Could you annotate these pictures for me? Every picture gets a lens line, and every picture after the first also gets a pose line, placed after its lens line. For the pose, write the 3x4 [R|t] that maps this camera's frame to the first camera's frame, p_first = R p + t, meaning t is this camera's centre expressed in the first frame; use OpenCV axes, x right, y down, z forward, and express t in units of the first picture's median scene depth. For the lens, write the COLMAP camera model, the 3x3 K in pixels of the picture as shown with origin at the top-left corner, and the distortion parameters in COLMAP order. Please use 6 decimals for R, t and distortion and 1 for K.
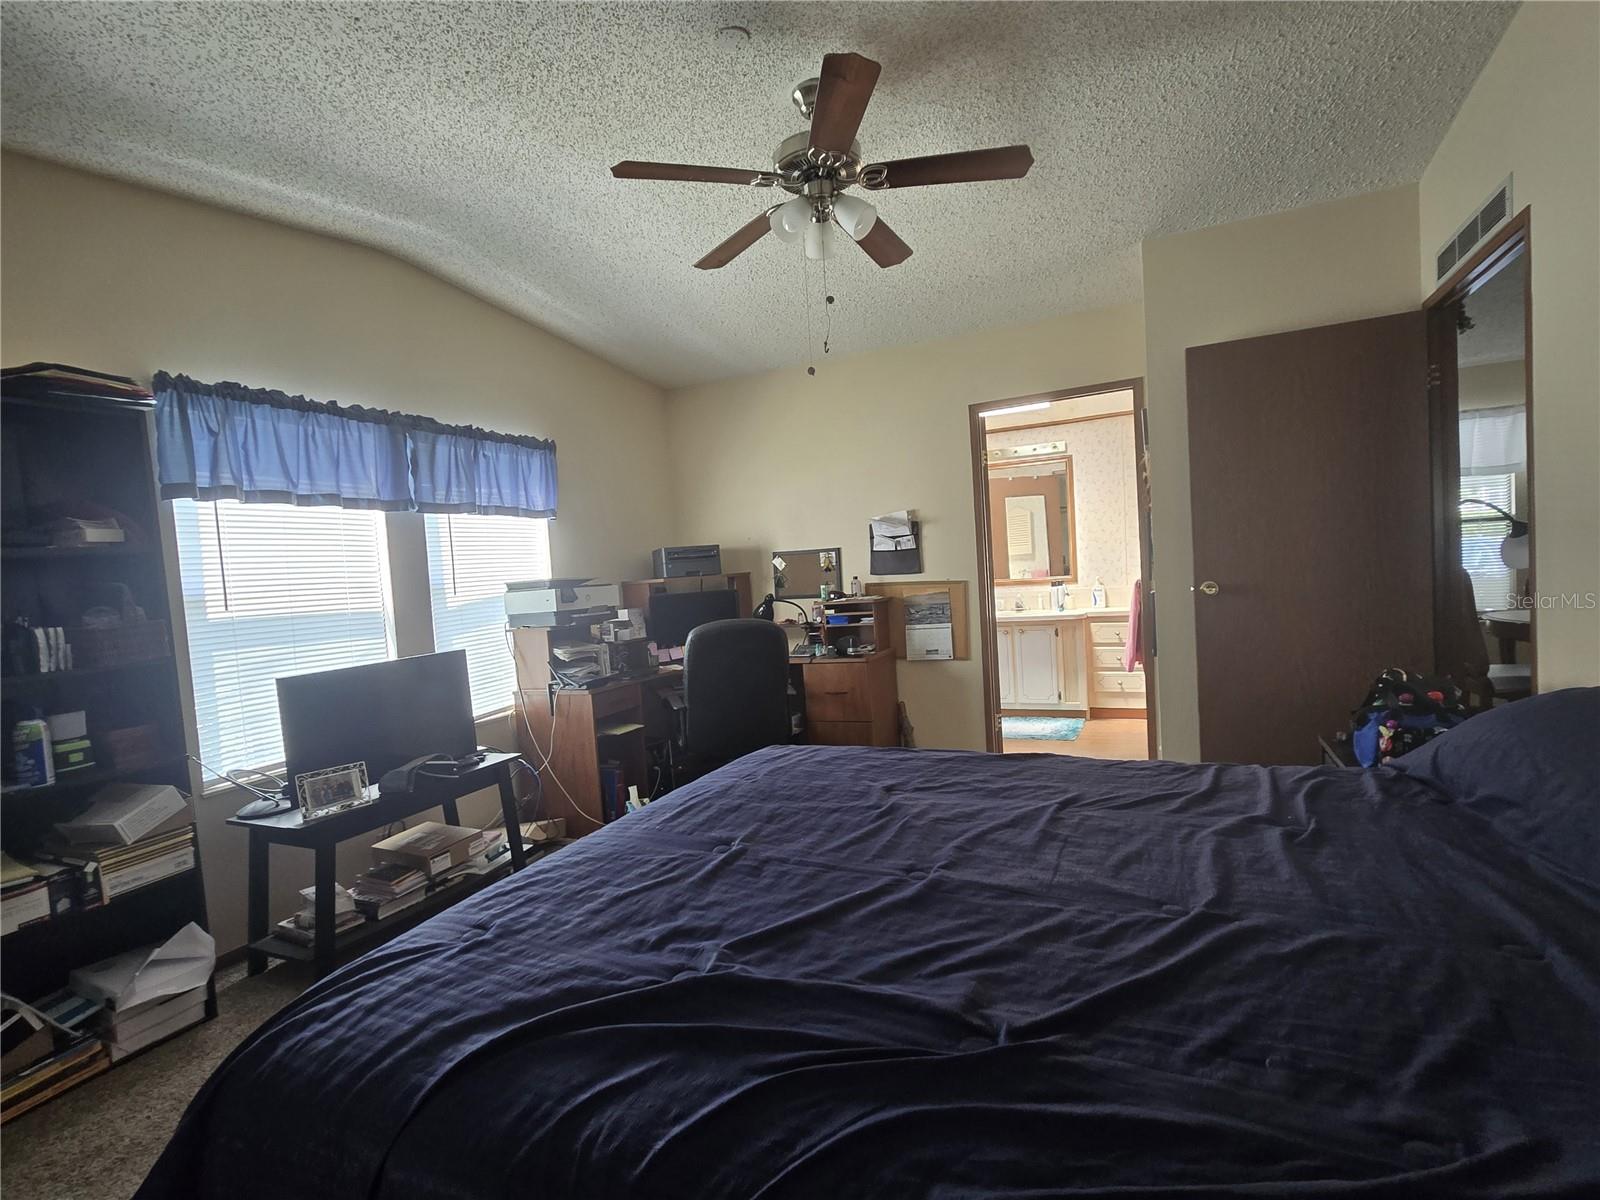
lens RADIAL K [[738.1, 0, 801.3], [0, 738.1, 600.2], [0, 0, 1]] dist [-0.000937, 0.006445]
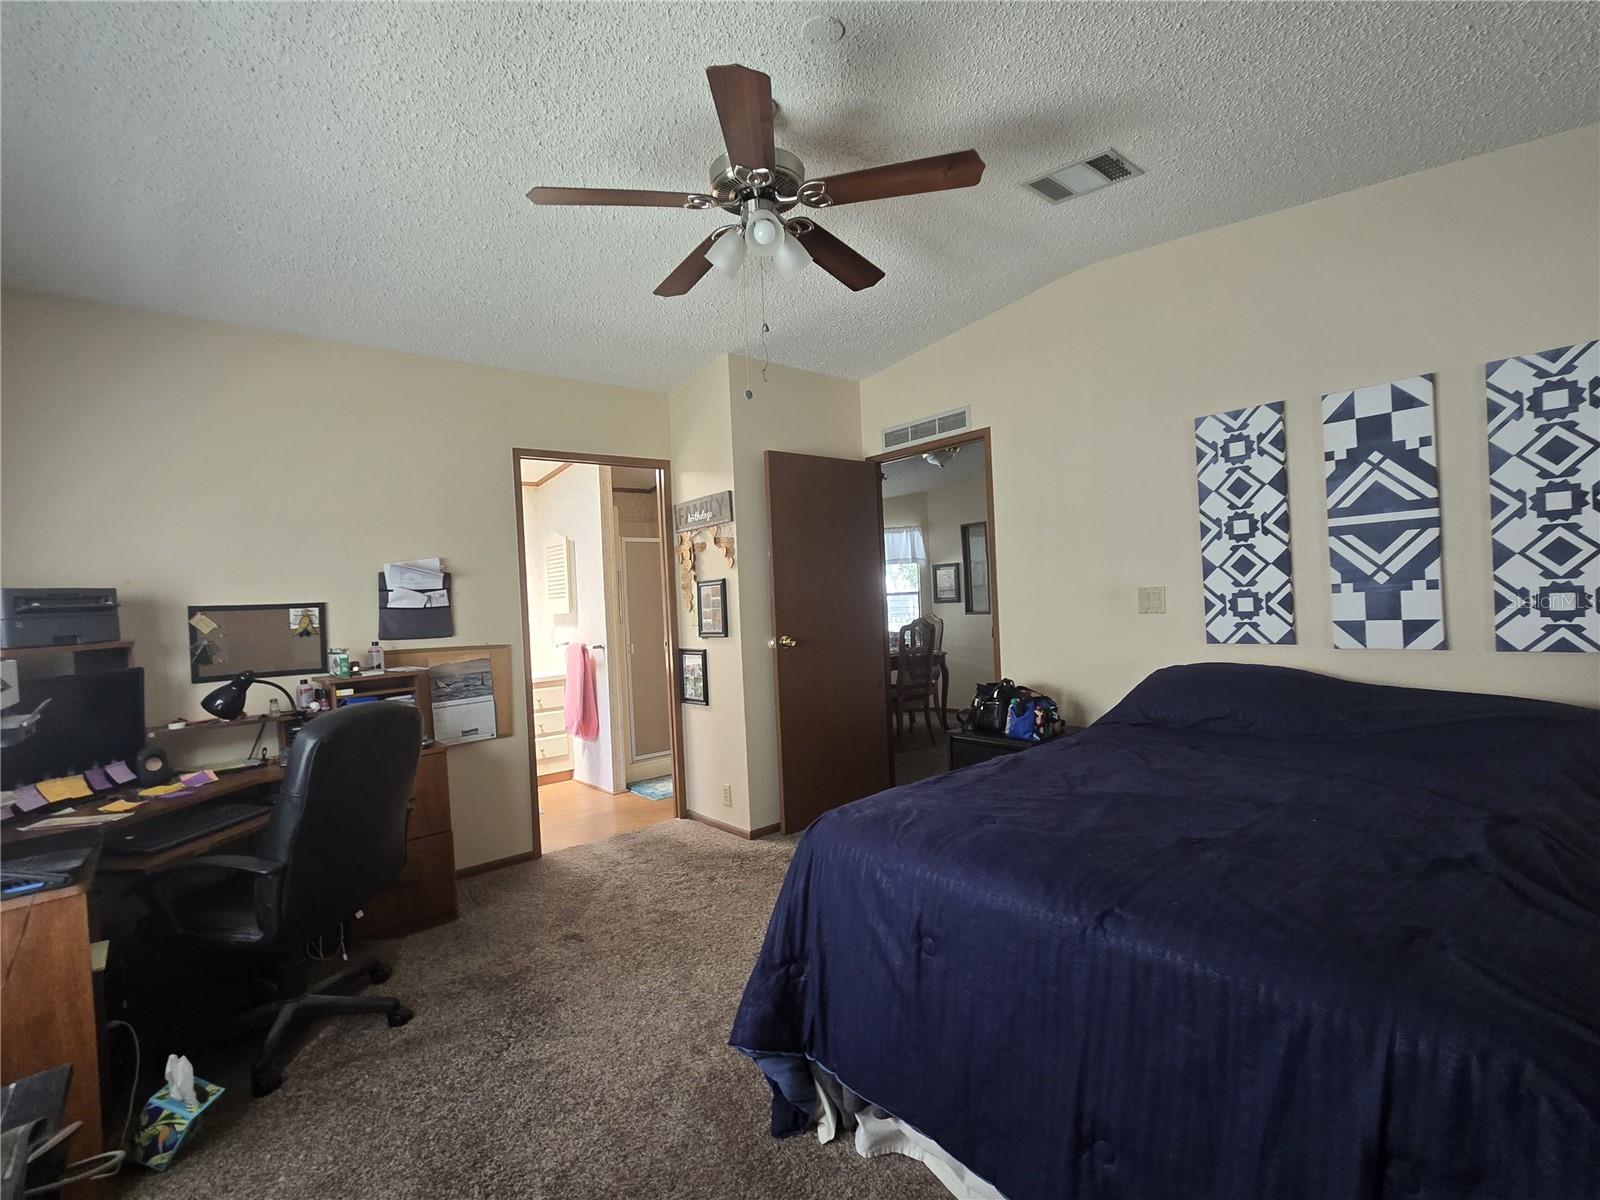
lens RADIAL K [[738.1, 0, 795.3], [0, 738.1, 601.6], [0, 0, 1]] dist [-0.000937, 0.006445]
pose [[0.439566, 0.038438, 0.897387, -0.410804], [0.058426, 0.995744, -0.071270, 0.004867], [-0.896308, 0.083759, 0.435450, 0.311661]]
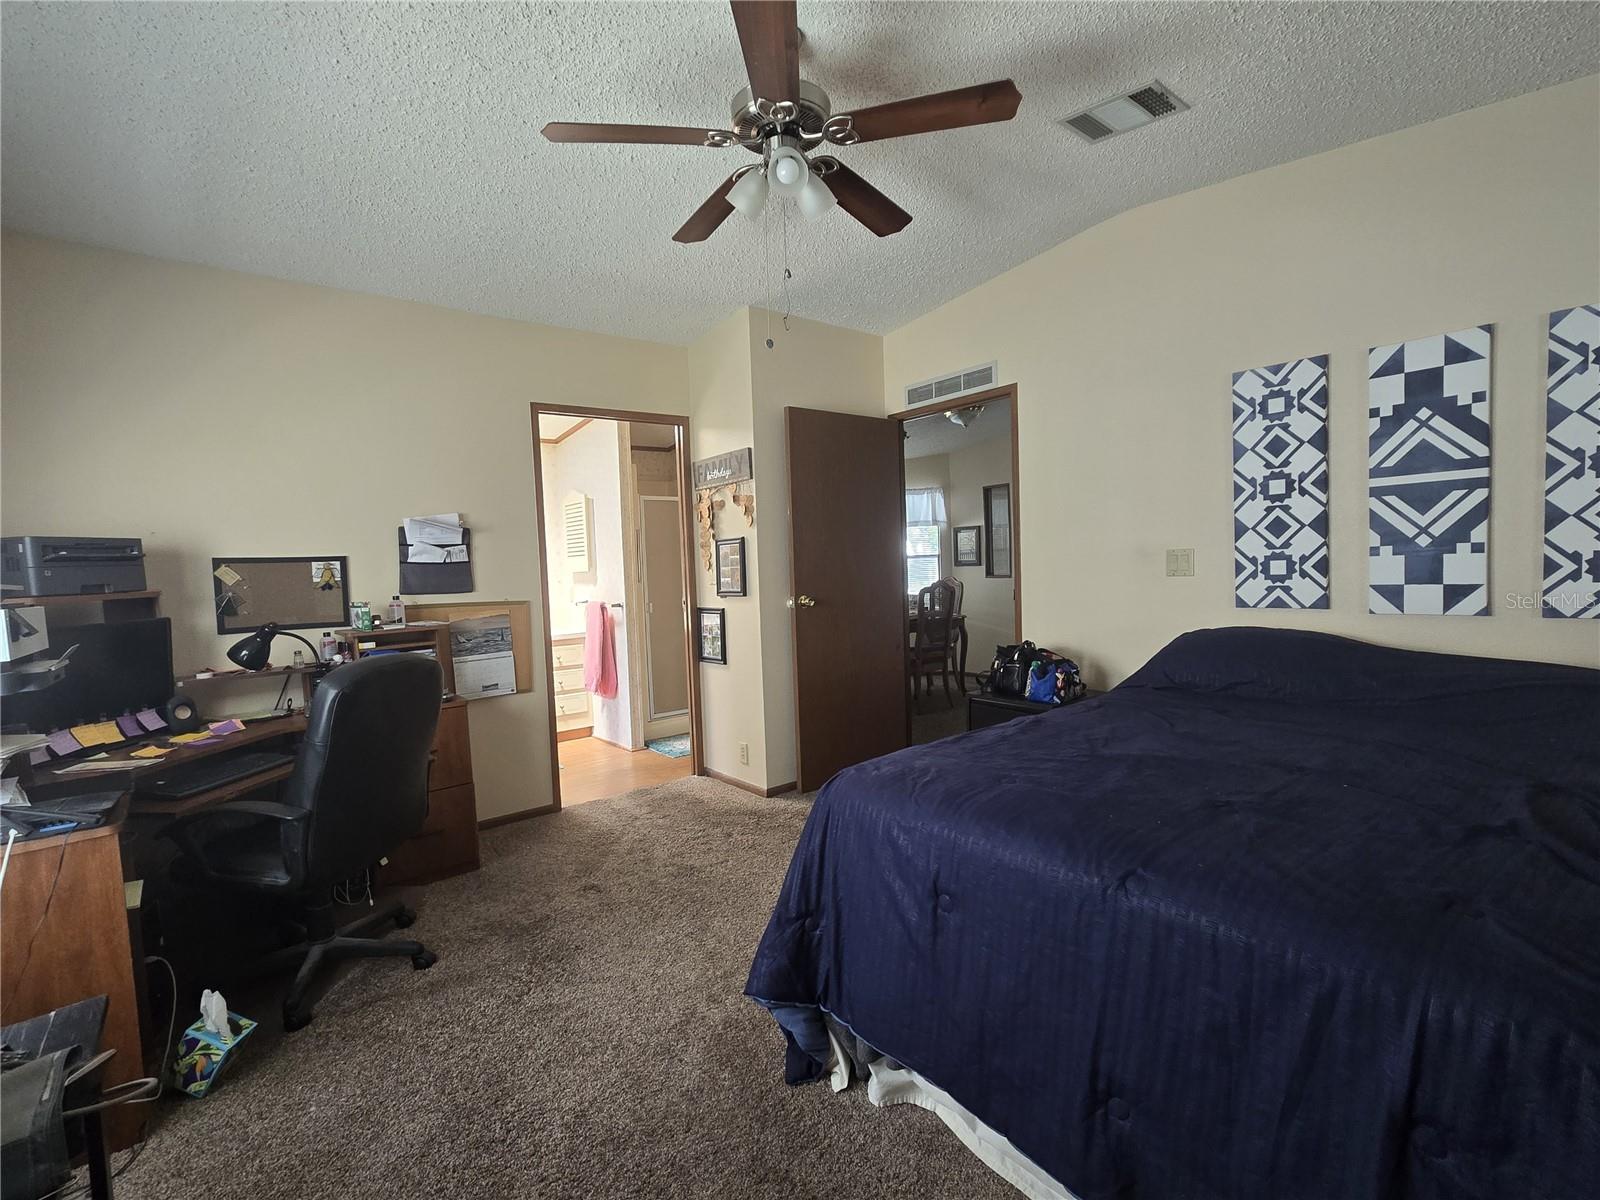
lens RADIAL K [[738.1, 0, 795.4], [0, 738.1, 599.5], [0, 0, 1]] dist [-0.000937, 0.006445]
pose [[0.461471, 0.002047, 0.887153, -0.404359], [0.045677, 0.998616, -0.026064, 0.009098], [-0.885978, 0.052550, 0.460739, 0.315782]]
